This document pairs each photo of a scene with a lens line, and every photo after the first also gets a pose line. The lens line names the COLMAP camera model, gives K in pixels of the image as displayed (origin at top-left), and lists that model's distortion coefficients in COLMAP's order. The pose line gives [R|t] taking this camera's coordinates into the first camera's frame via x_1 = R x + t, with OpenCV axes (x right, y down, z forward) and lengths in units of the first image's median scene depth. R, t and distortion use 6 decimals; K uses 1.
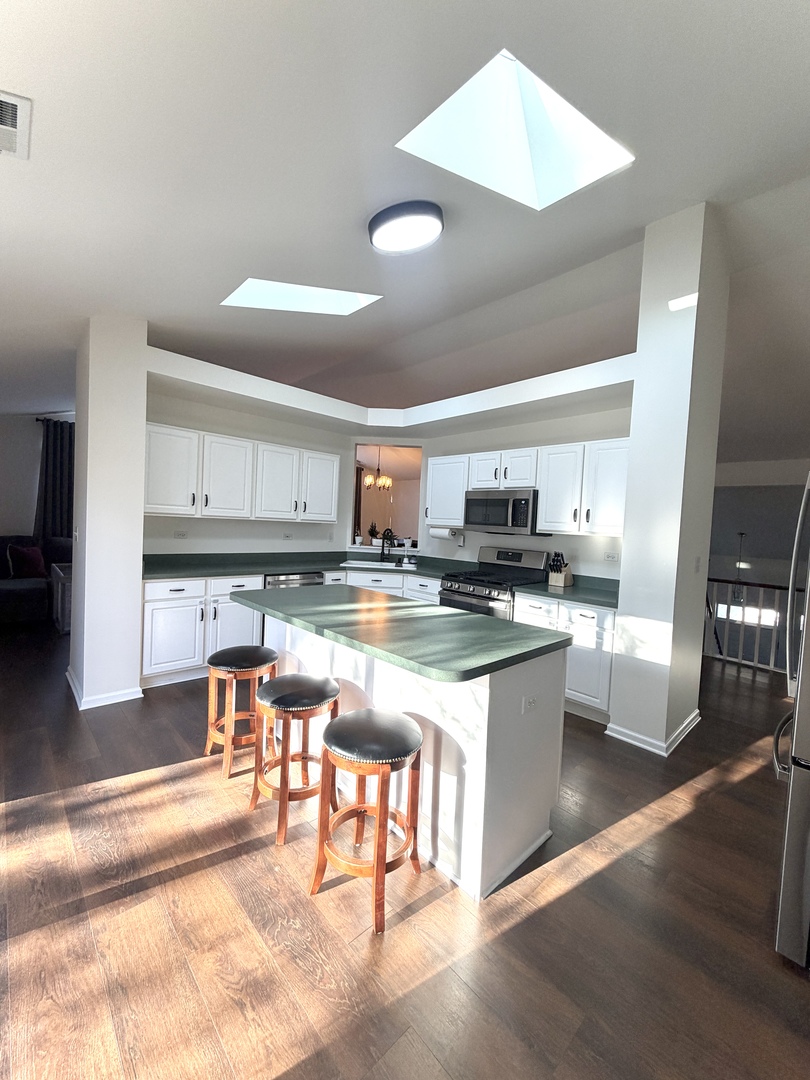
lens RADIAL K [[441.2, 0, 402.0], [0, 441.2, 536.7], [0, 0, 1]] dist [0.003881, 0.000728]
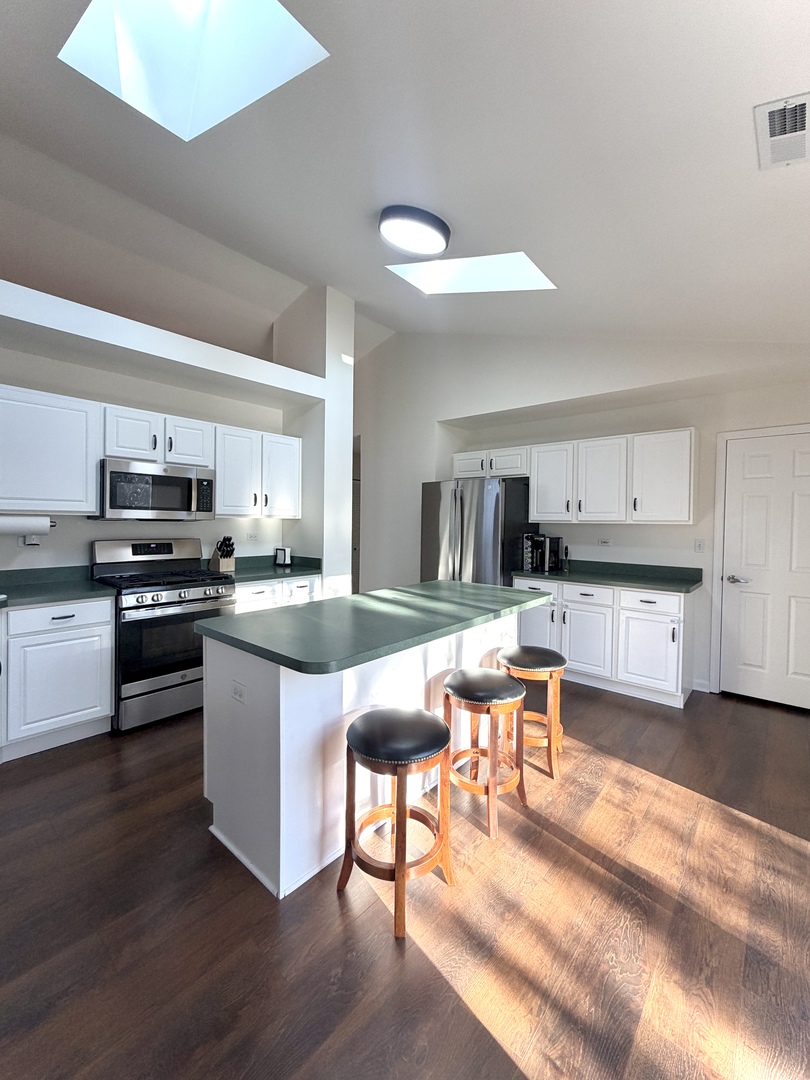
lens RADIAL K [[441.2, 0, 406.5], [0, 441.2, 534.0], [0, 0, 1]] dist [0.003881, 0.000728]
pose [[-0.114767, -0.085084, 0.989742, -1.204488], [0.008057, 0.996213, 0.086574, -0.093847], [-0.993360, 0.017910, -0.113647, 1.305218]]
